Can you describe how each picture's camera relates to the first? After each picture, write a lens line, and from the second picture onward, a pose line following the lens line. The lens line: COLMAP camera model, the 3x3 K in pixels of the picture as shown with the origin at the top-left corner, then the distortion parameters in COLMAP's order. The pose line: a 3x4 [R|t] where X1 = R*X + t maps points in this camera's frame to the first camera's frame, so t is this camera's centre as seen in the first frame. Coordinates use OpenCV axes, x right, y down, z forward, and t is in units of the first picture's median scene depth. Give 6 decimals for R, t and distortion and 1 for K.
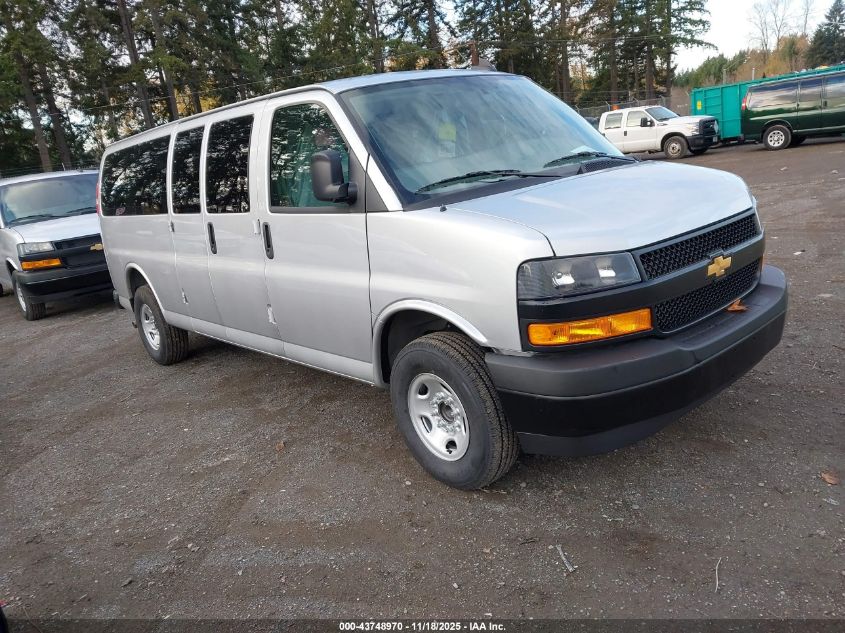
lens RADIAL K [[606.9, 0, 420.7], [0, 606.9, 317.9], [0, 0, 1]] dist [0.050067, -0.003175]
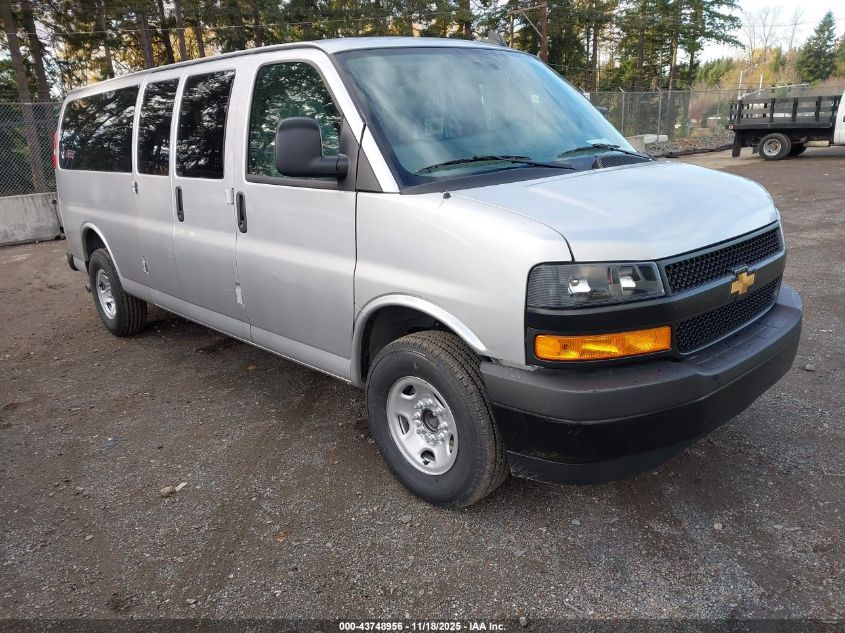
lens RADIAL K [[606.9, 0, 416.6], [0, 606.9, 318.1], [0, 0, 1]] dist [0.050067, -0.003175]
pose [[0.996155, 0.073646, 0.047443, -0.030402], [-0.075103, 0.996734, 0.029687, -0.021063], [-0.045102, -0.033136, 0.998433, 0.098233]]
